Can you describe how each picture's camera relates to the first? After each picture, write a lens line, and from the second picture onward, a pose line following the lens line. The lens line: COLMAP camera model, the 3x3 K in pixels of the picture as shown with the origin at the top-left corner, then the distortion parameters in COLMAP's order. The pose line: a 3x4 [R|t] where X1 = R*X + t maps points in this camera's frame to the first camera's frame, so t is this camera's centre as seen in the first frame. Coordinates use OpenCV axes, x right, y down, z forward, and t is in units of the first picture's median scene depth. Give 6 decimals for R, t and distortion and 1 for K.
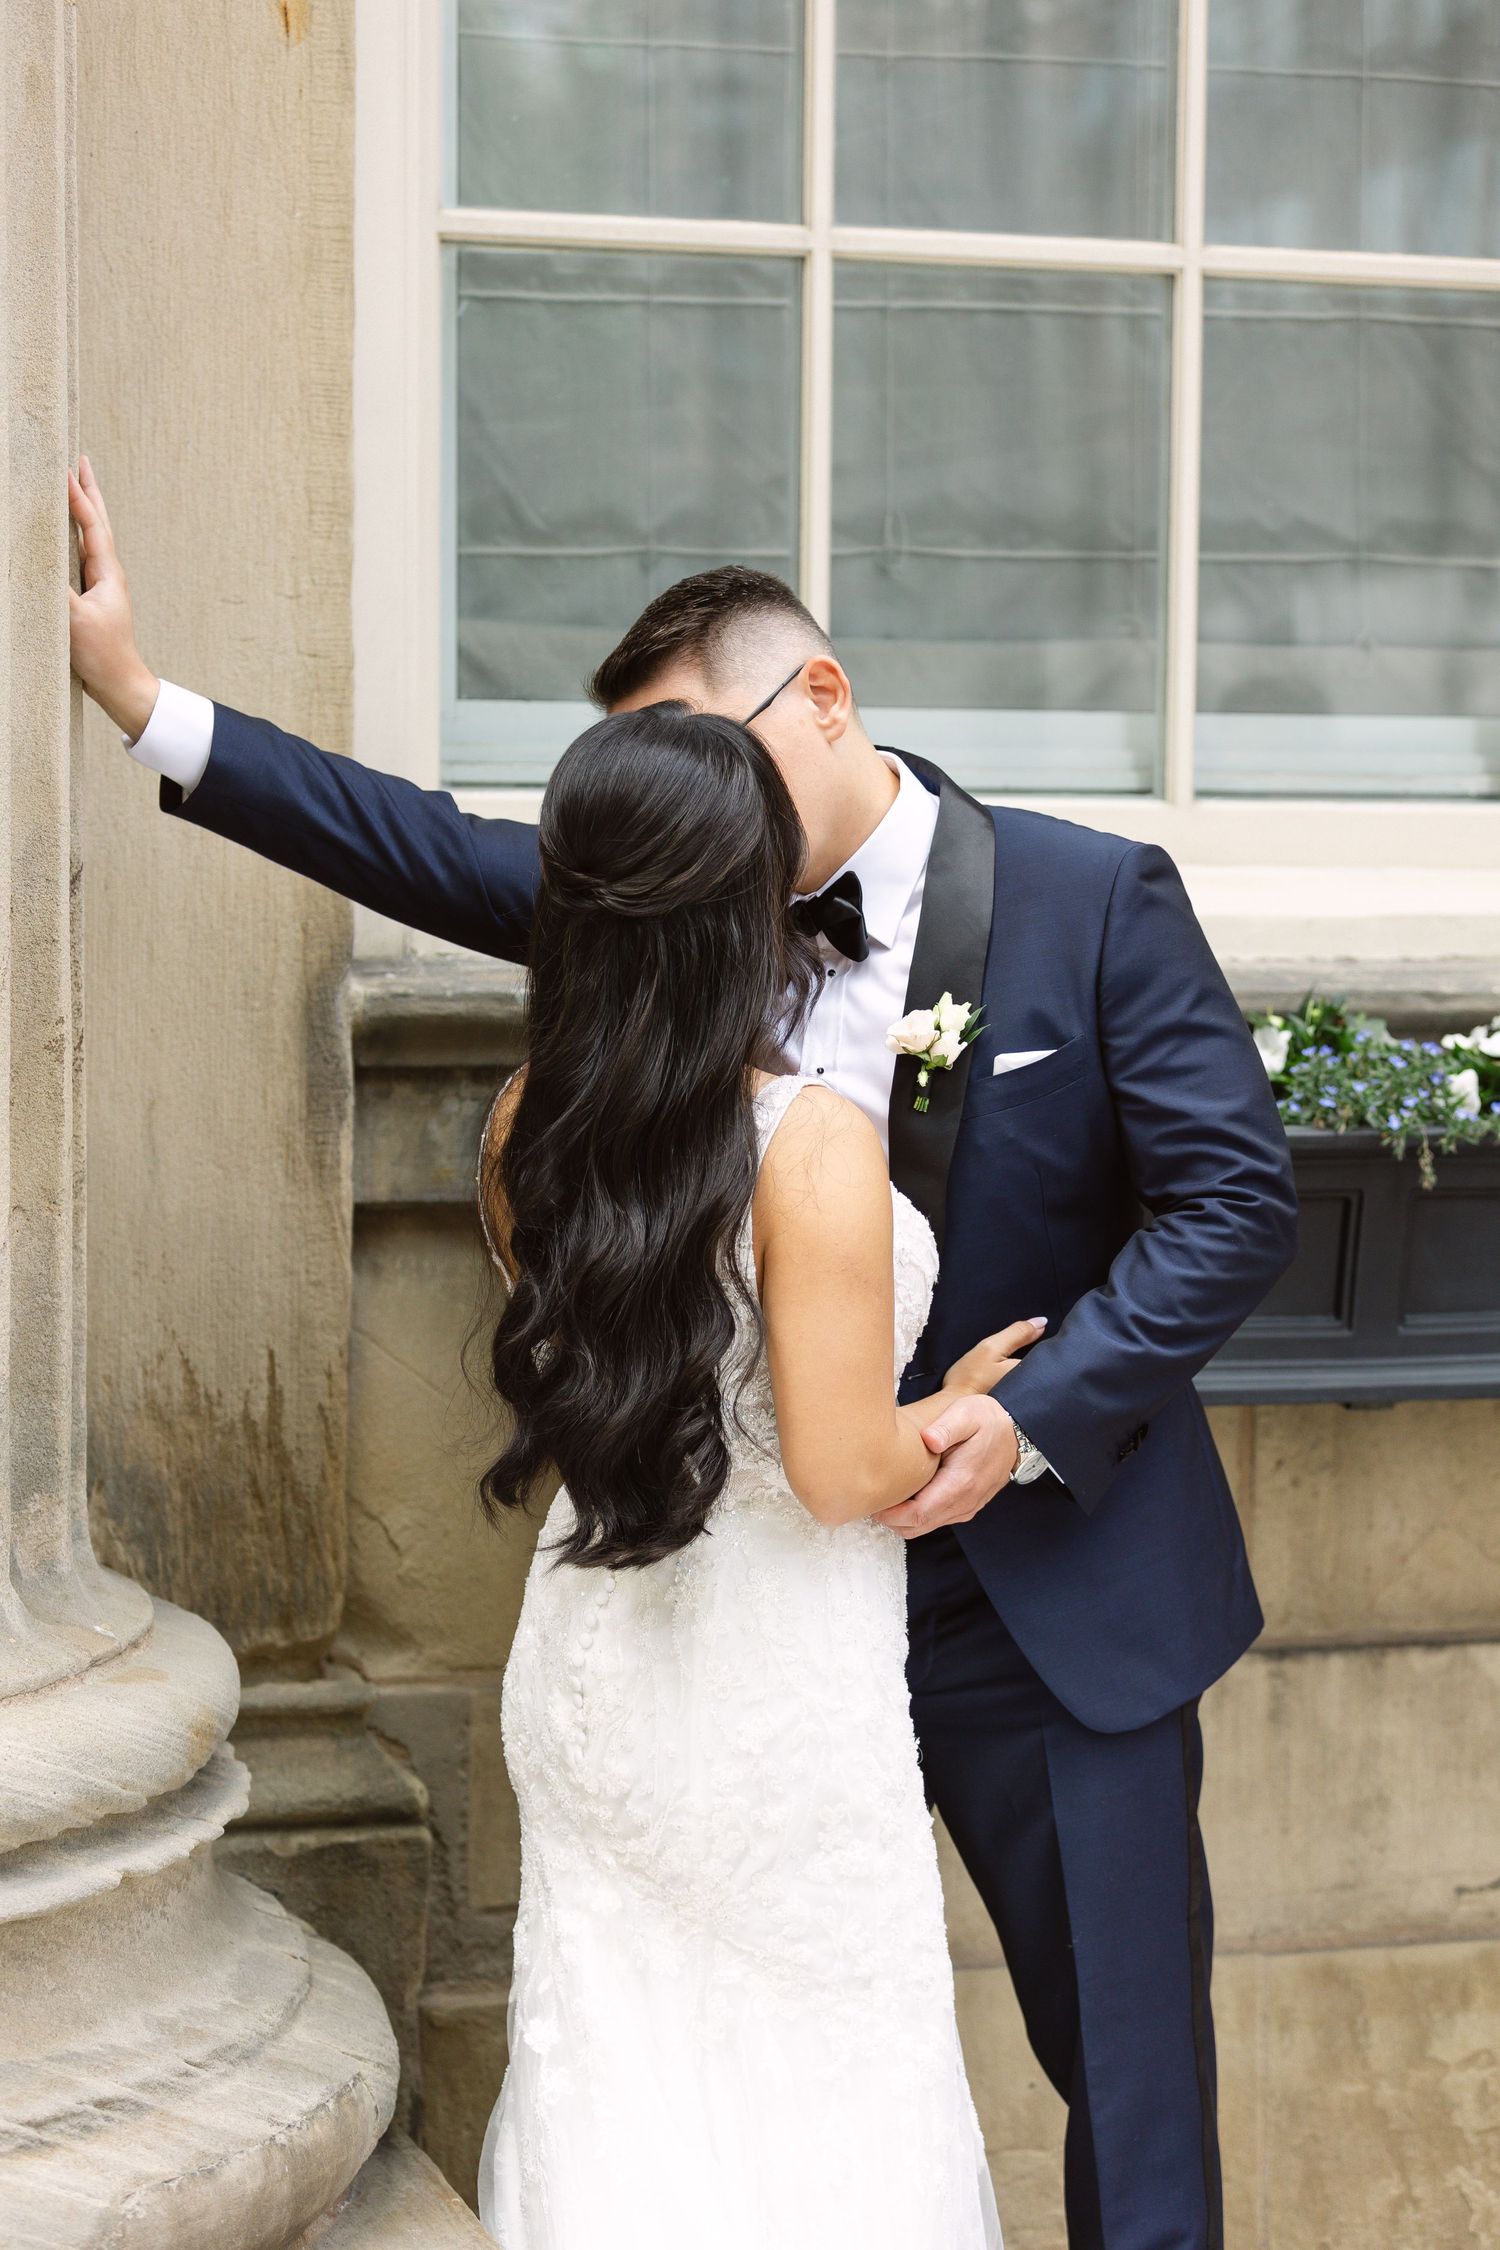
lens RADIAL K [[4656.9, 0, 750.0], [0, 4656.9, 1125.0], [0, 0, 1]] dist [0.025400, 0.295337]
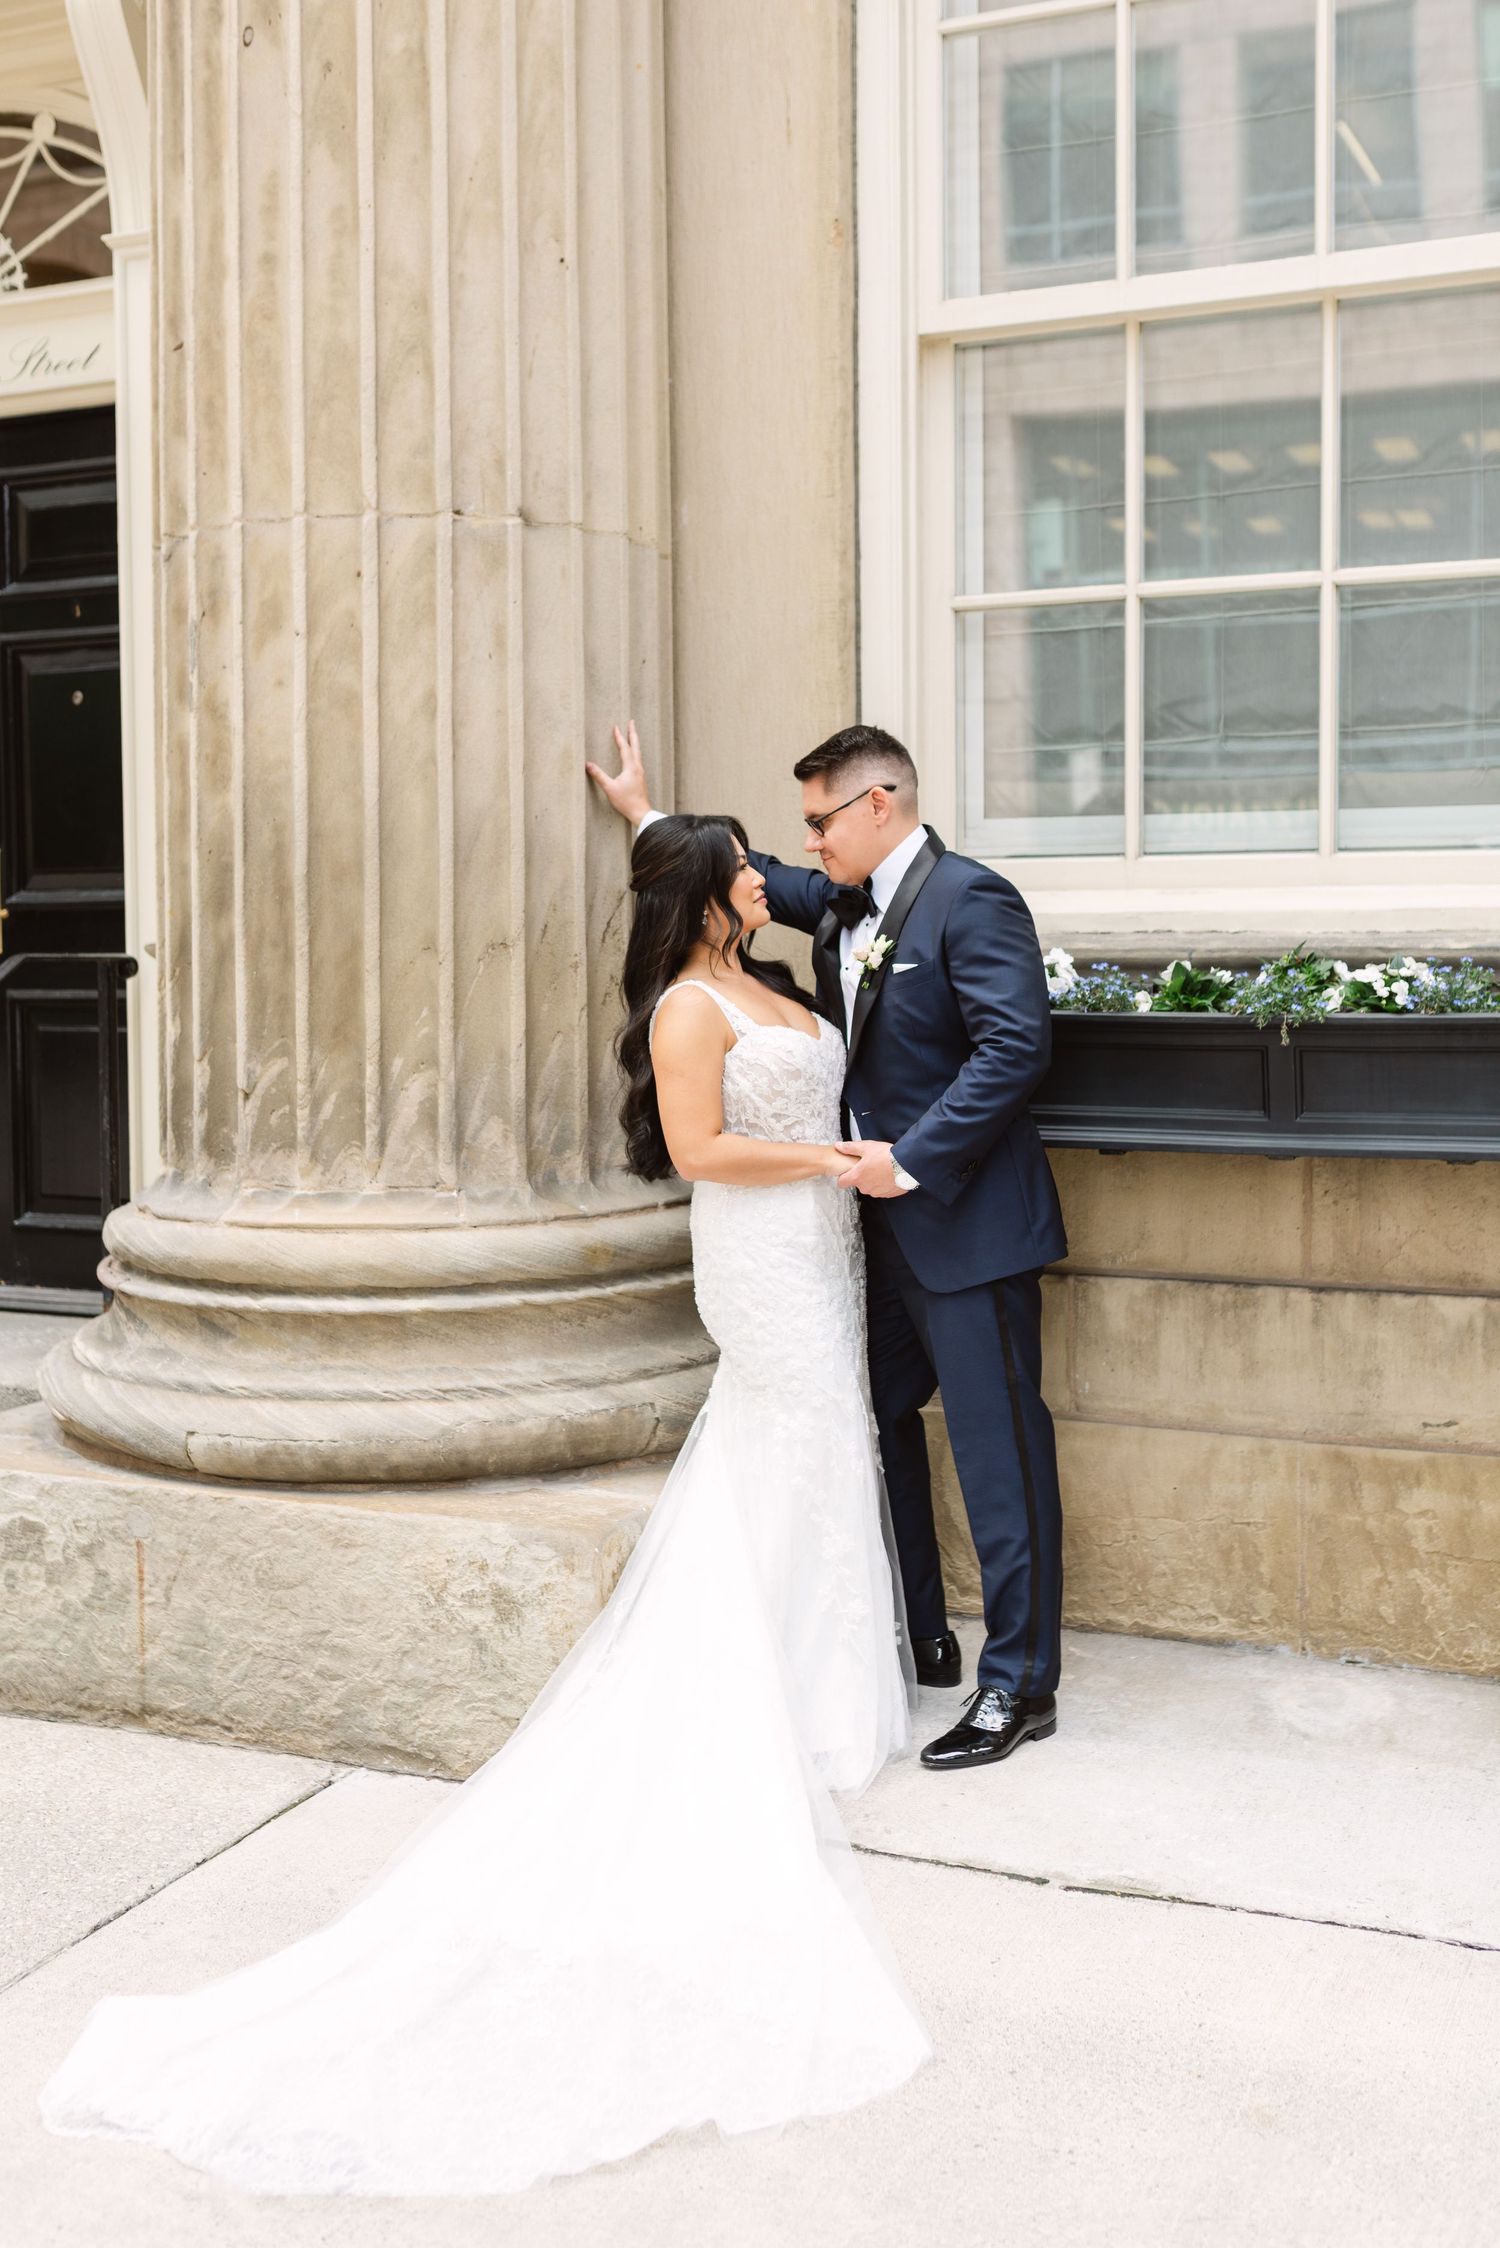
lens RADIAL K [[2283.0, 0, 833.1], [0, 2283.0, 1072.8], [0, 0, 1]] dist [-0.000582, -0.001401]
pose [[0.767941, 0.023909, -0.640075, 0.561548], [-0.024818, 0.999663, 0.007566, 0.020665], [0.640040, 0.010075, 0.768276, 0.135881]]
